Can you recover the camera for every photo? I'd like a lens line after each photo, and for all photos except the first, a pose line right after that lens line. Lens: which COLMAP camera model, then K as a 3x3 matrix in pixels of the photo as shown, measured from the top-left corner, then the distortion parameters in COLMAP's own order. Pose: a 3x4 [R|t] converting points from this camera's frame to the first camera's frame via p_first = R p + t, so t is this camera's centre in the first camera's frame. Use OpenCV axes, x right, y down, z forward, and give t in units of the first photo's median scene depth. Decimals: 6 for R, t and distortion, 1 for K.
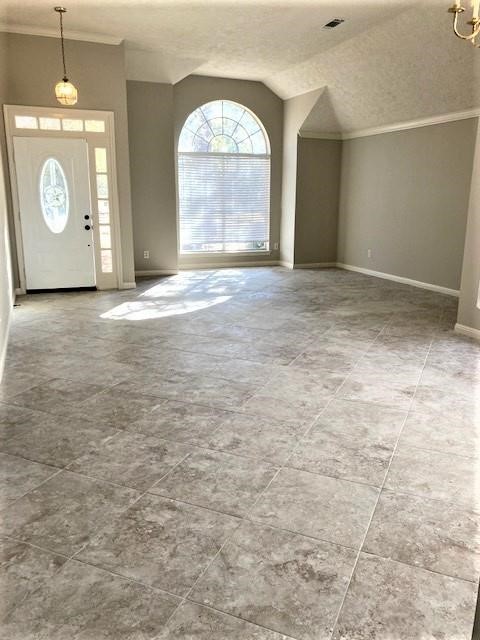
lens RADIAL K [[520.8, 0, 241.3], [0, 520.8, 320.2], [0, 0, 1]] dist [0.042401, -0.022917]
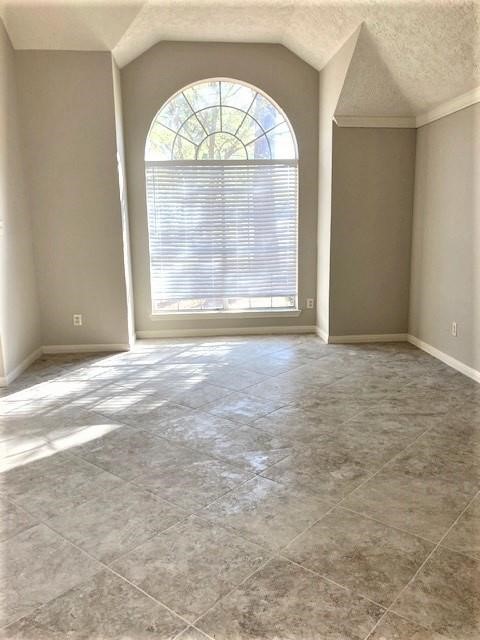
lens RADIAL K [[520.8, 0, 240.4], [0, 520.8, 319.6], [0, 0, 1]] dist [0.042401, -0.022917]
pose [[0.959671, 0.031986, -0.279299, 0.174519], [-0.044999, 0.998174, -0.040305, -0.099710], [0.277500, 0.051248, 0.959358, 0.399689]]
